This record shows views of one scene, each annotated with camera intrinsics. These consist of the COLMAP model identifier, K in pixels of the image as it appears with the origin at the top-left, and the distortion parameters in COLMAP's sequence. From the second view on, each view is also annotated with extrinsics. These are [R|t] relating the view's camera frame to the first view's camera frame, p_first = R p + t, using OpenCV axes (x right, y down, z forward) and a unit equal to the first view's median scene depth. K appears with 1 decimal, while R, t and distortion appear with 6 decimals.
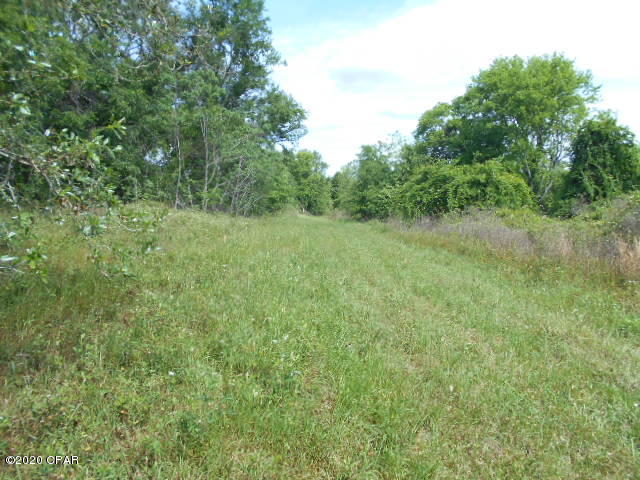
lens RADIAL K [[490.3, 0, 319.2], [0, 490.3, 241.0], [0, 0, 1]] dist [0.002340, 0.018005]
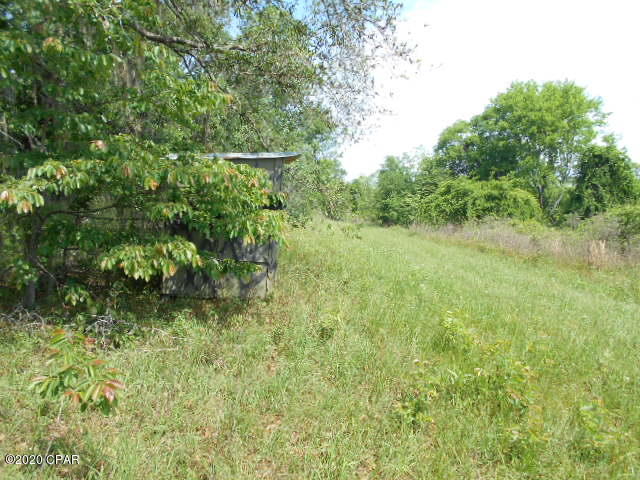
lens RADIAL K [[490.3, 0, 321.2], [0, 490.3, 241.3], [0, 0, 1]] dist [0.002340, 0.018005]
pose [[0.999185, 0.036643, -0.016938, -0.036188], [-0.036800, 0.999282, -0.009038, 0.007788], [0.016595, 0.009653, 0.999816, -0.101233]]
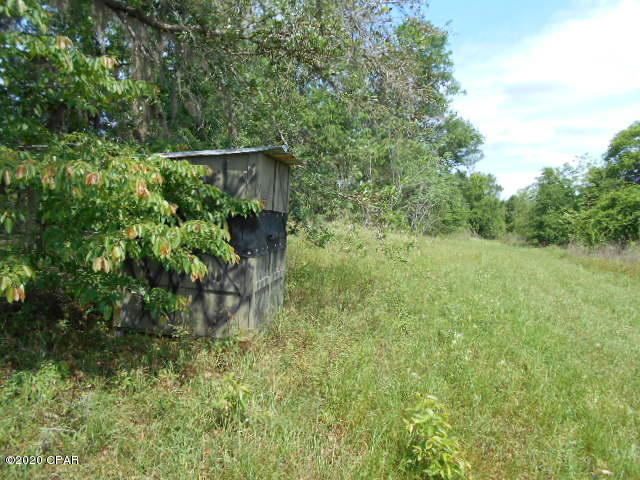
lens RADIAL K [[490.3, 0, 320.6], [0, 490.3, 240.7], [0, 0, 1]] dist [0.002340, 0.018005]
pose [[0.944543, 0.041914, -0.325701, -0.005271], [-0.056029, 0.997847, -0.034076, 0.004808], [0.323572, 0.050434, 0.944858, -0.057553]]
